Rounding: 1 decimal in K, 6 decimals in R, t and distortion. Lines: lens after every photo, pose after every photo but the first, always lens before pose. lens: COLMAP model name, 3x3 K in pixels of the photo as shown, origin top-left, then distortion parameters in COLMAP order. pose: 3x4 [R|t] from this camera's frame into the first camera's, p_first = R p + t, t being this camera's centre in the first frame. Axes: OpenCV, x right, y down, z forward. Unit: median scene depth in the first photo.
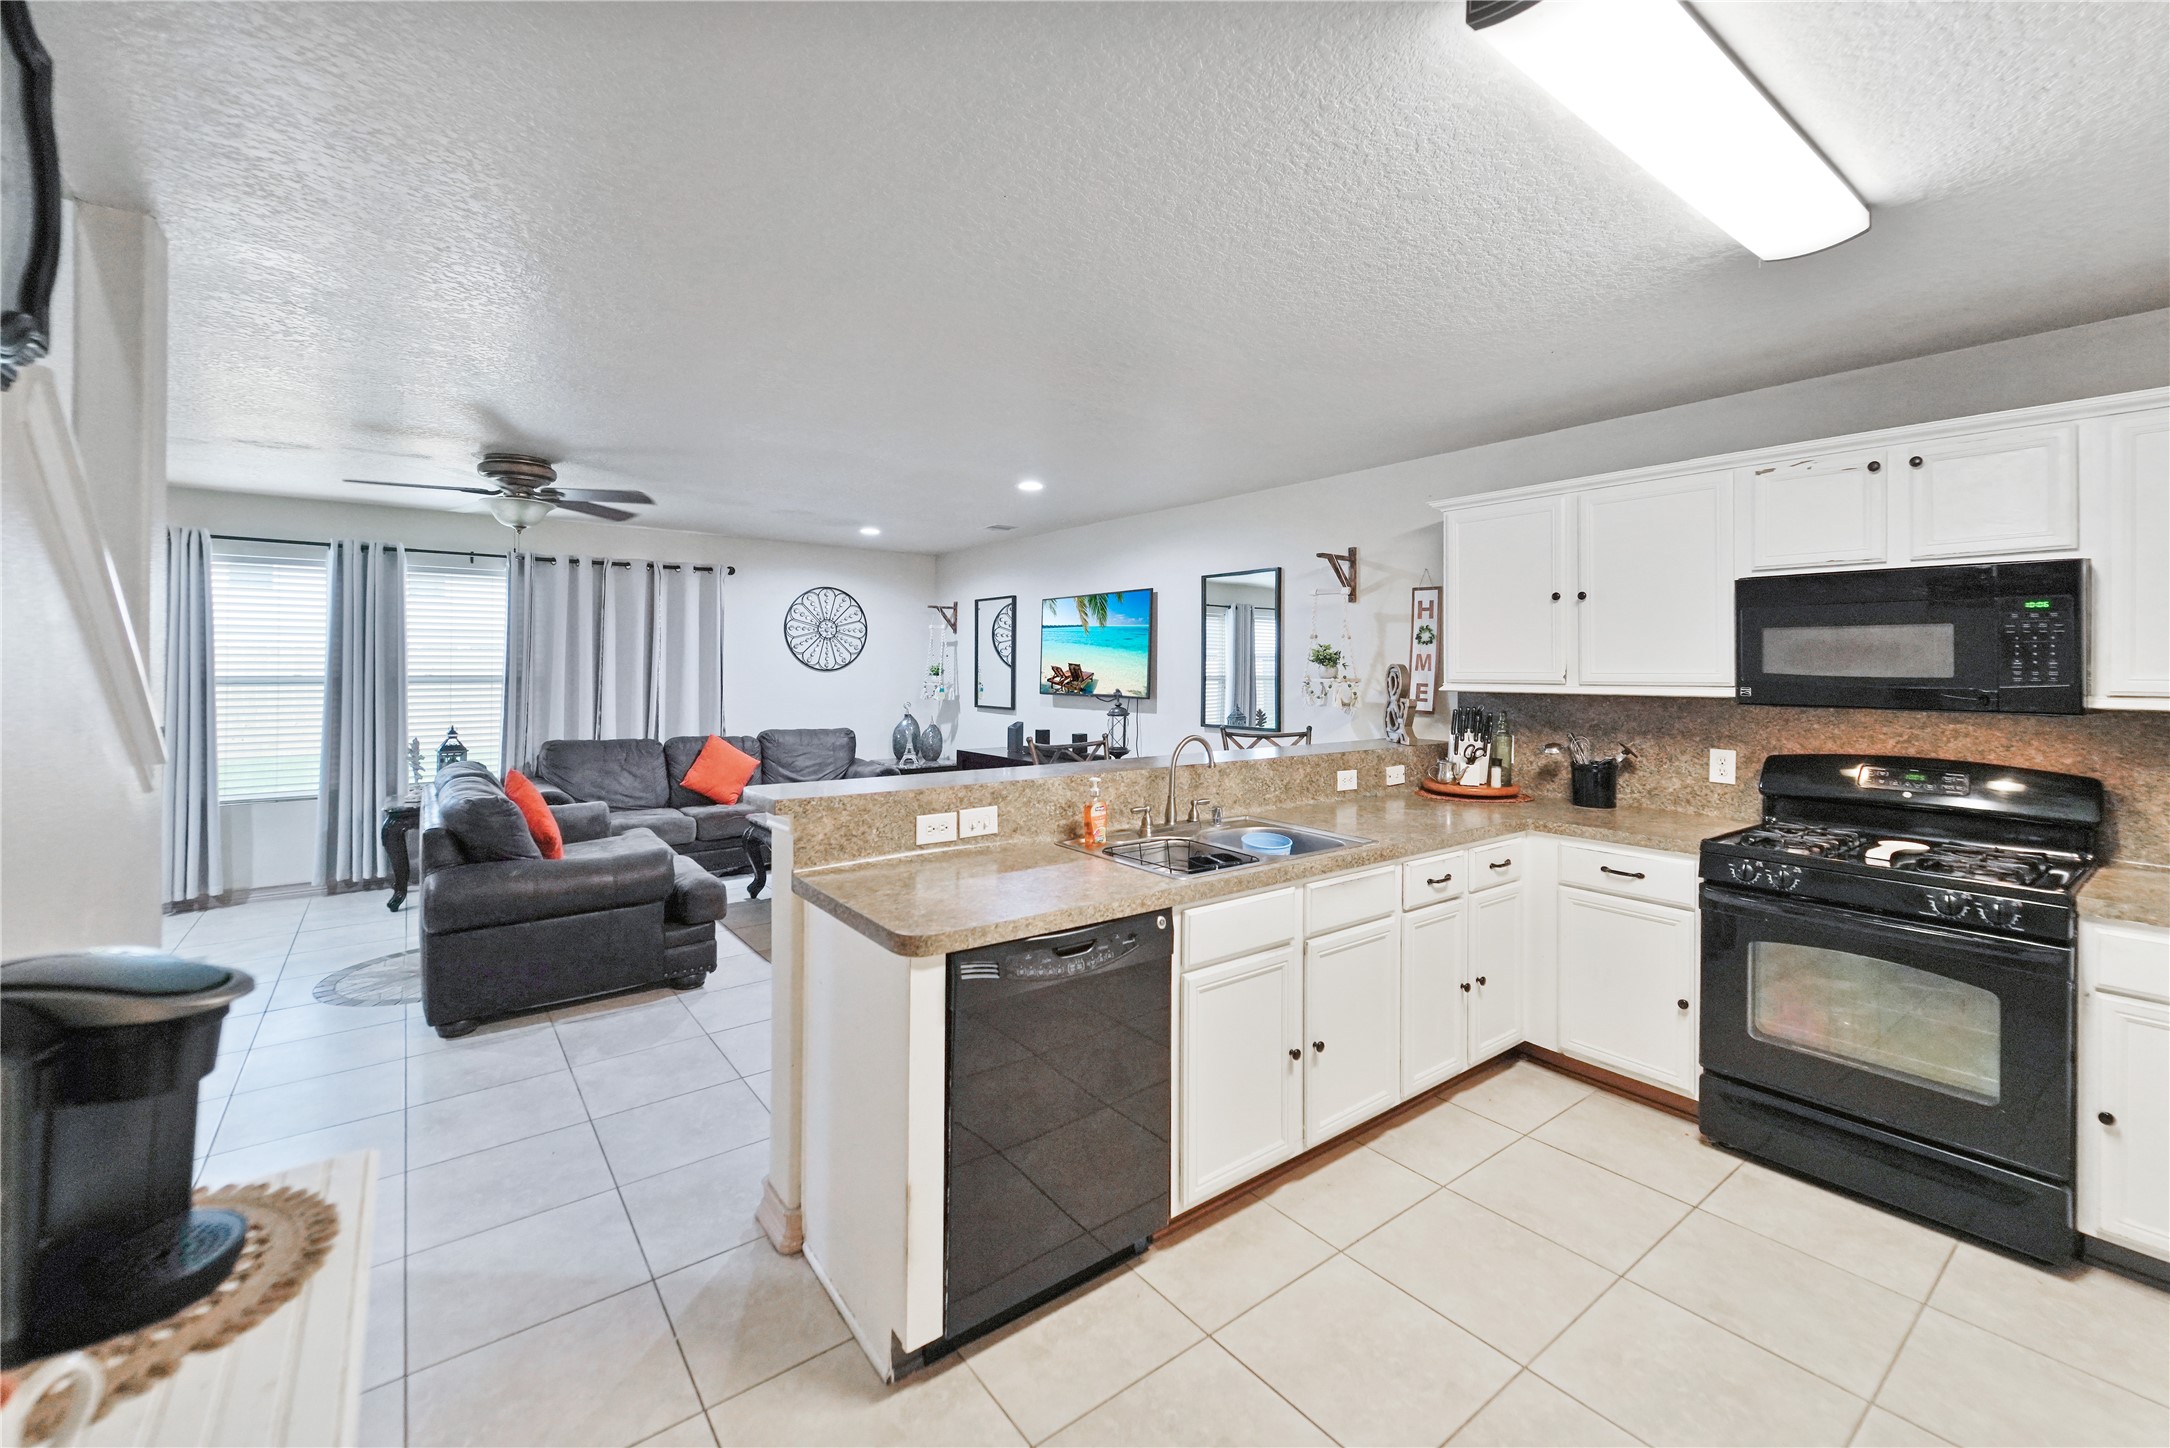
lens RADIAL K [[891.8, 0, 1092.0], [0, 891.8, 659.9], [0, 0, 1]] dist [0.017656, -0.000276]
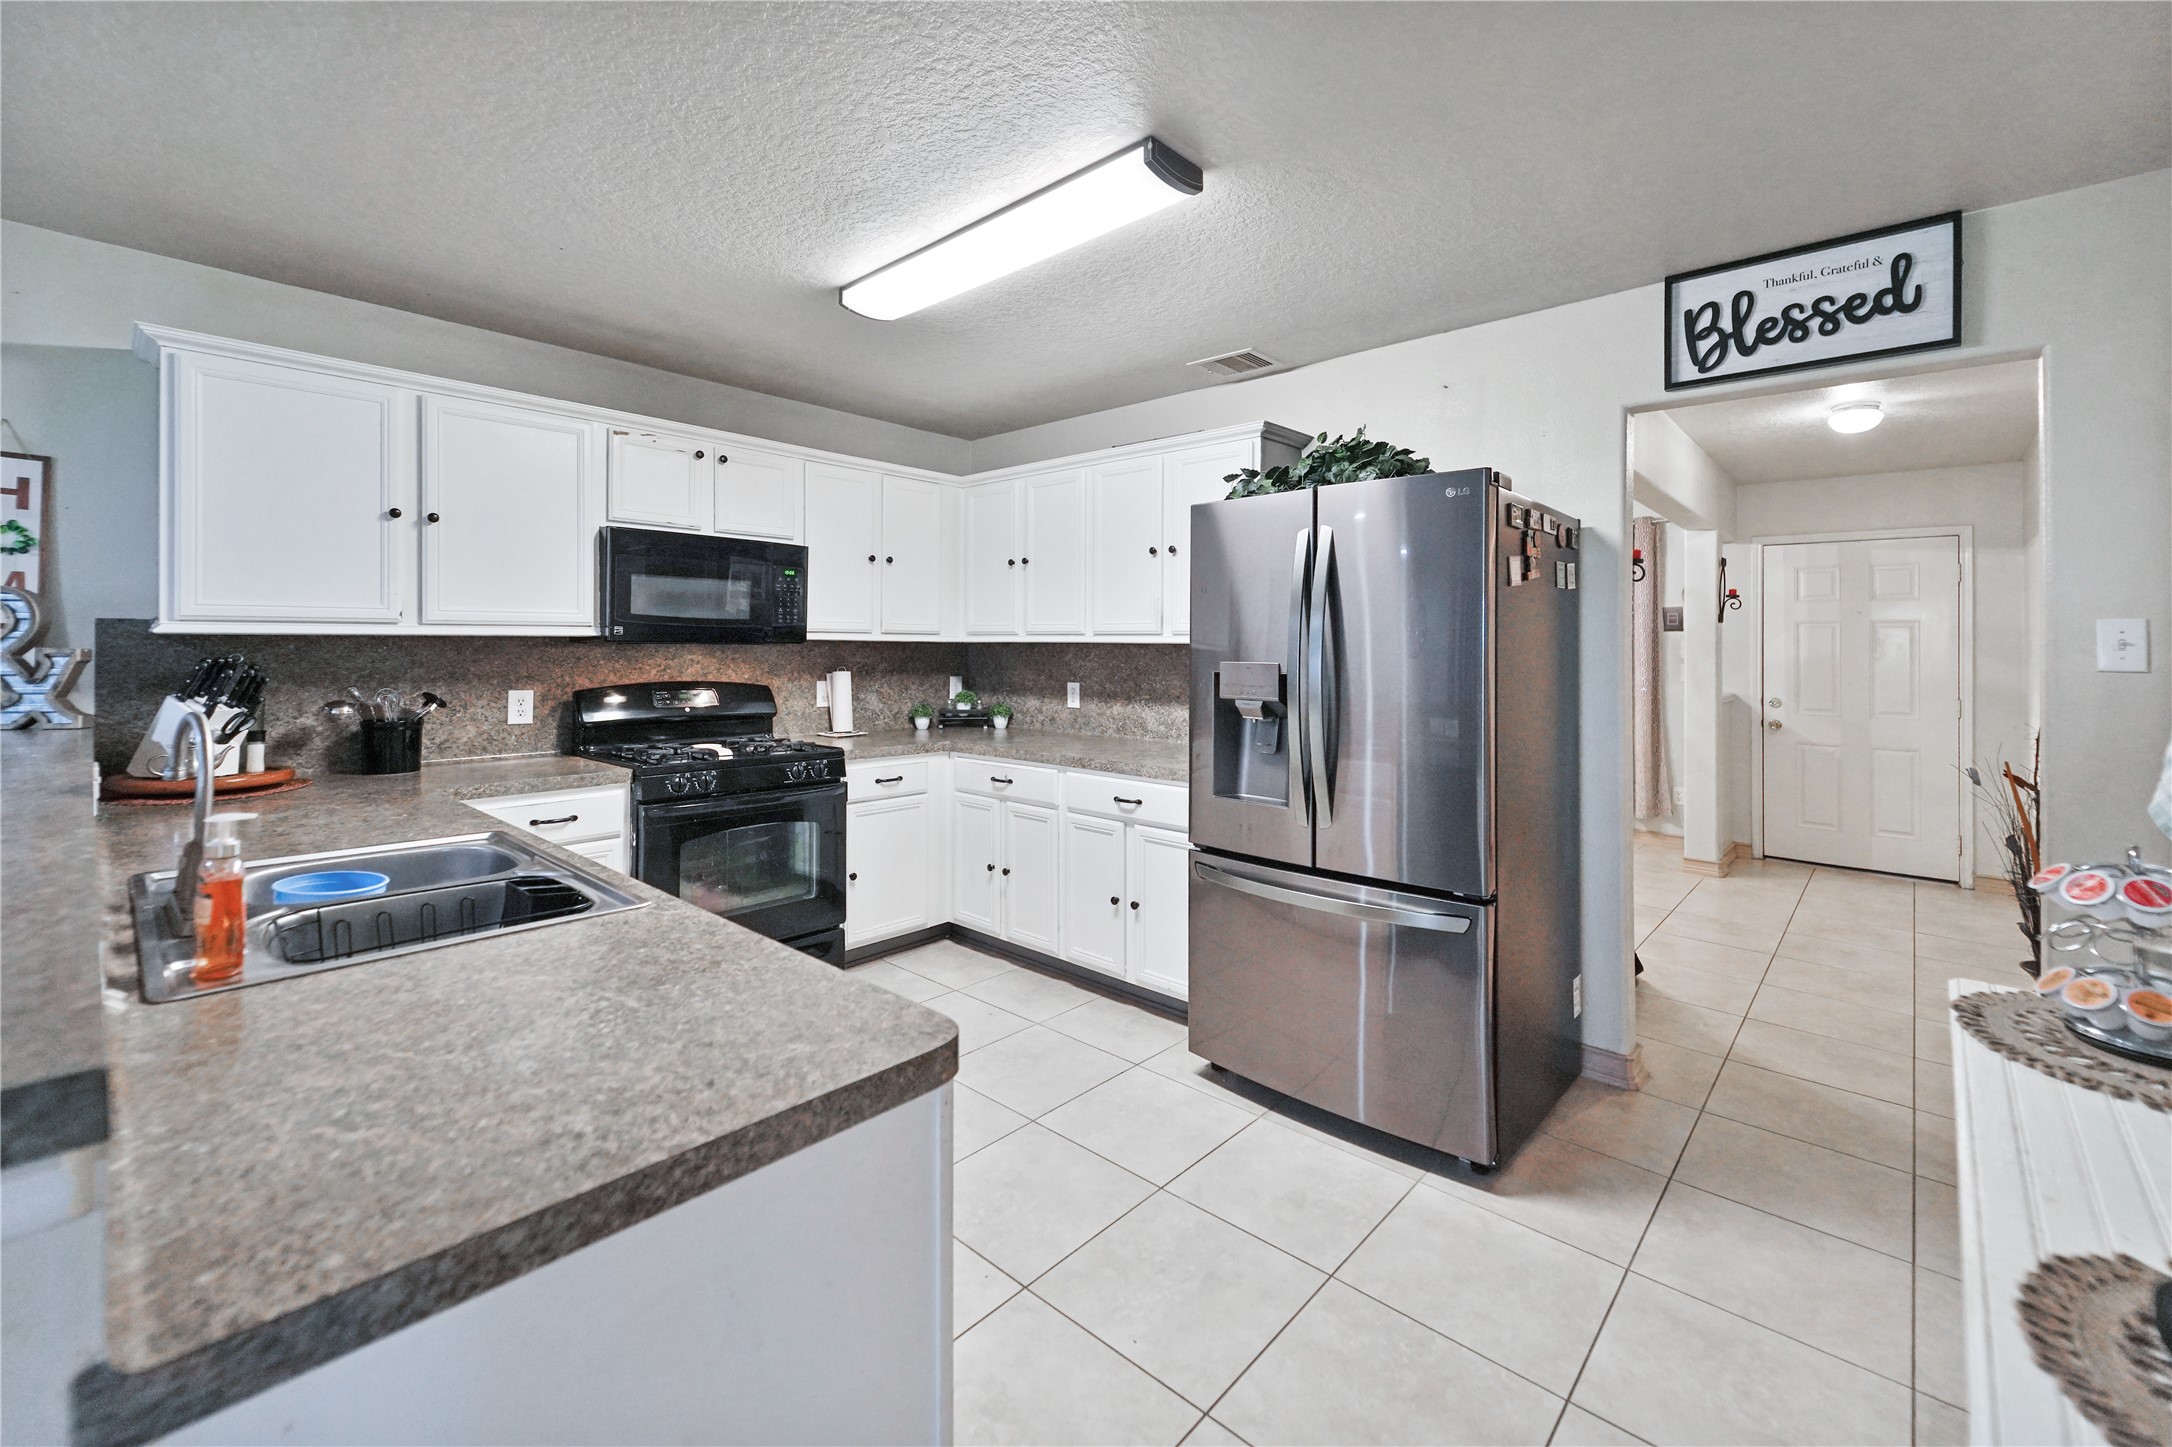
lens RADIAL K [[900.4, 0, 1109.6], [0, 900.4, 652.0], [0, 0, 1]] dist [0.011763, -0.005761]
pose [[-0.180721, -0.013970, 0.983435, -0.266137], [-0.014303, 0.999831, 0.011575, 0.023813], [-0.983430, -0.011974, -0.180890, 0.356923]]
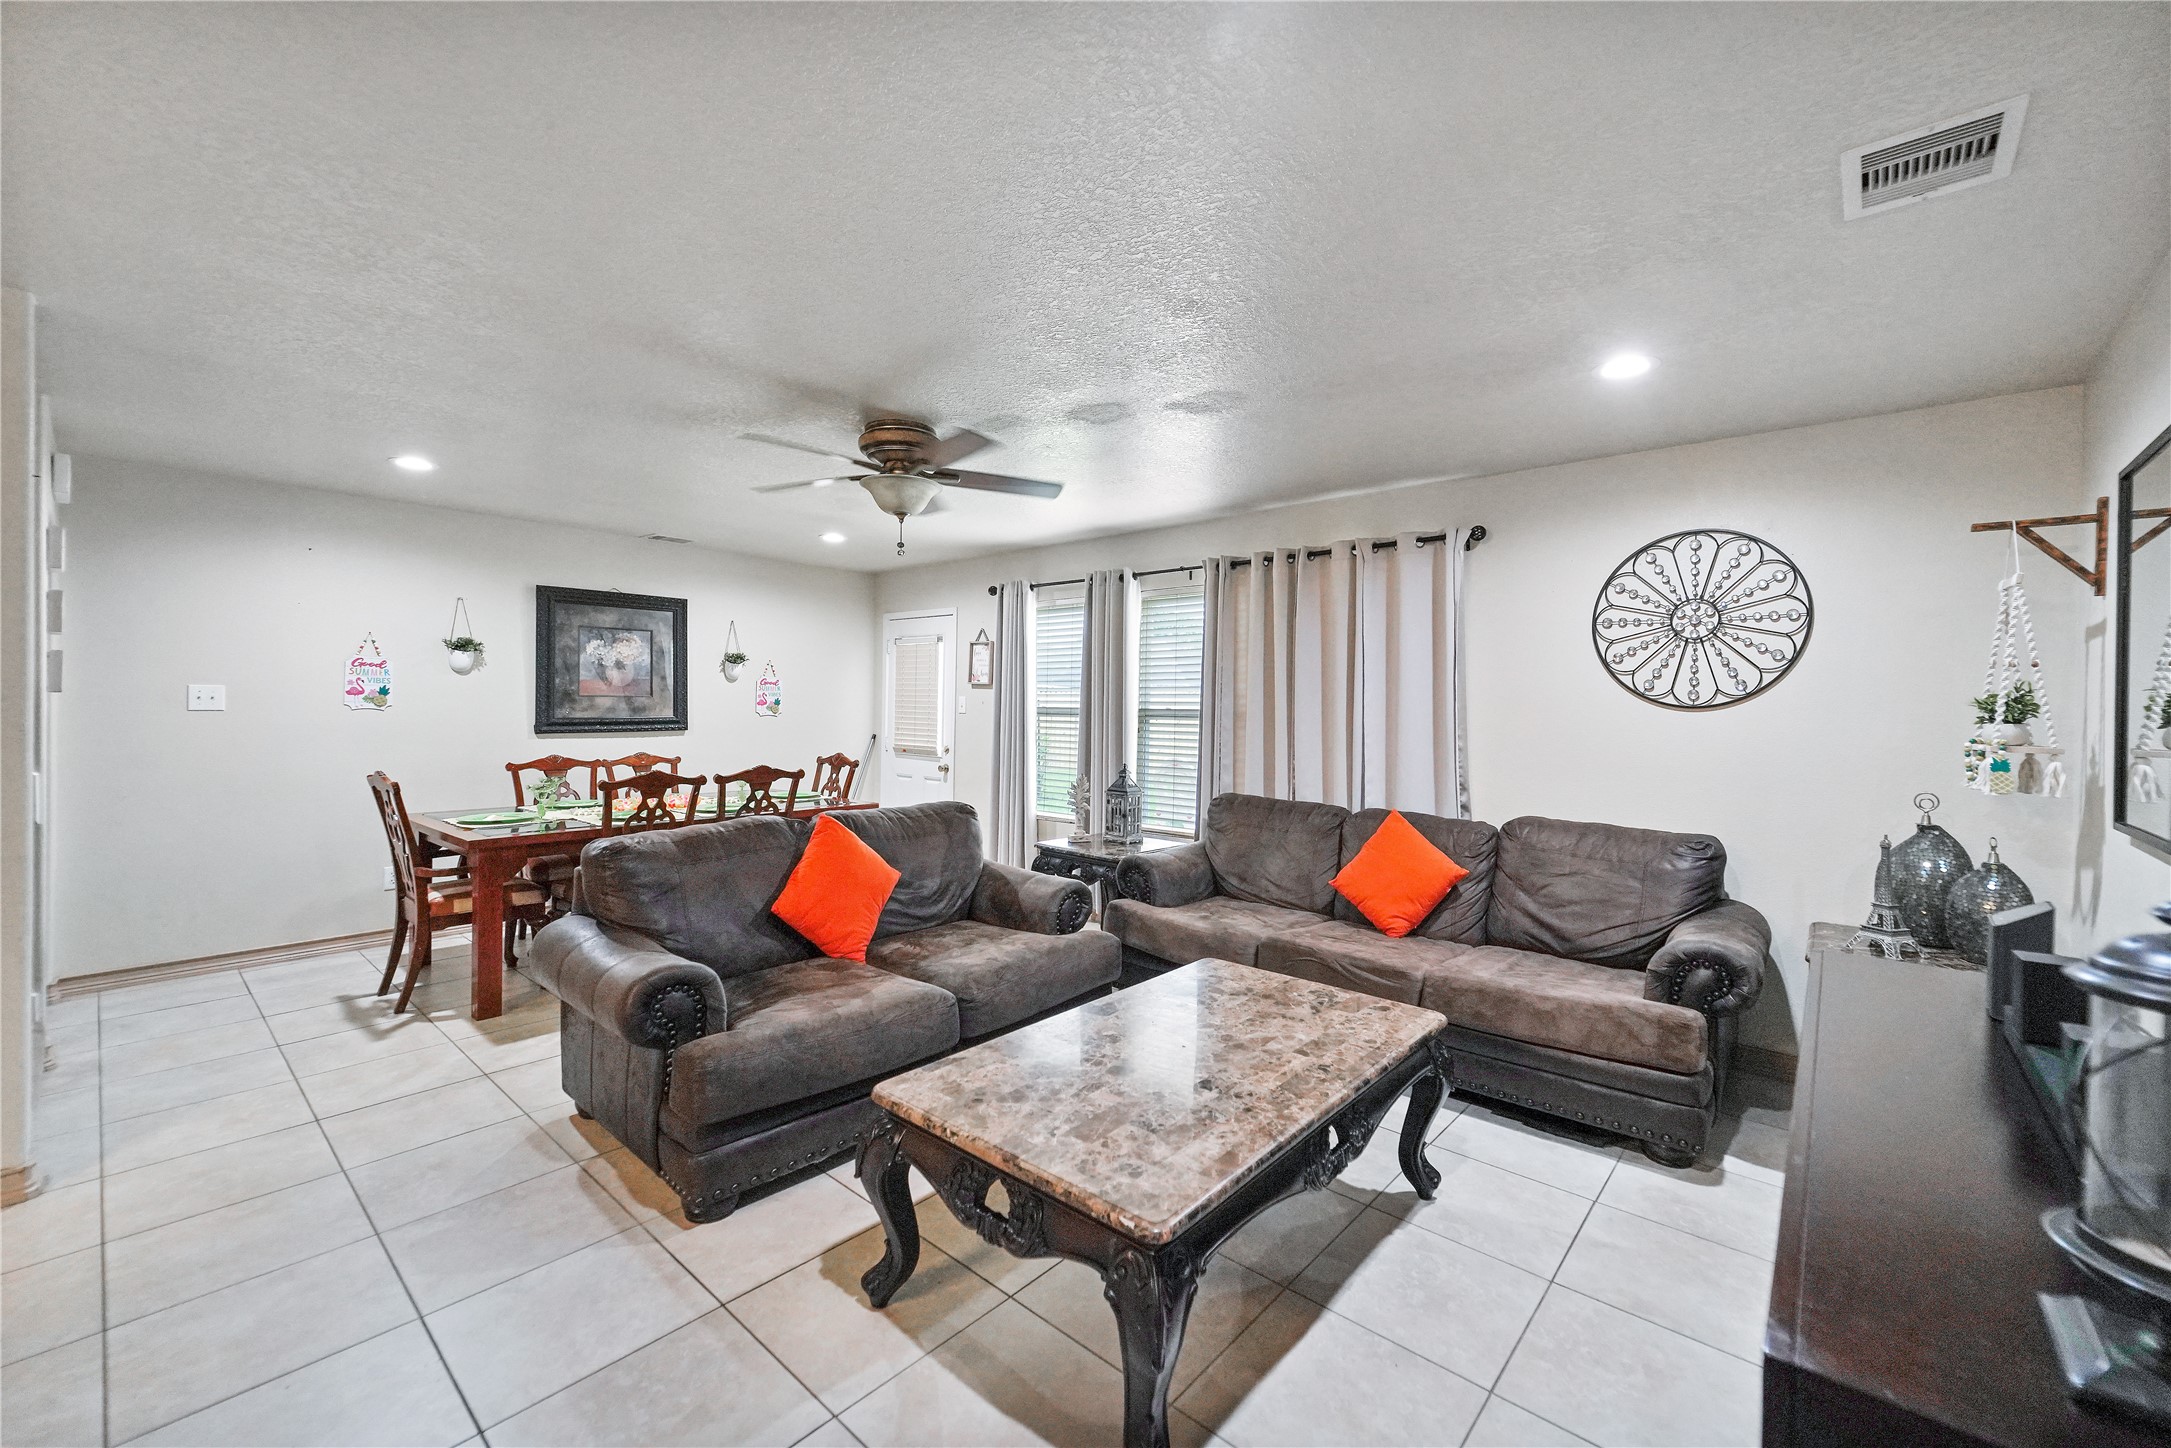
lens RADIAL K [[869.5, 0, 1094.5], [0, 869.5, 707.1], [0, 0, 1]] dist [0.011581, -0.000507]
pose [[0.194894, -0.002192, -0.980822, 0.143420], [-0.004363, 0.999986, -0.003102, 0.022221], [0.980815, 0.004883, 0.194882, 0.925321]]
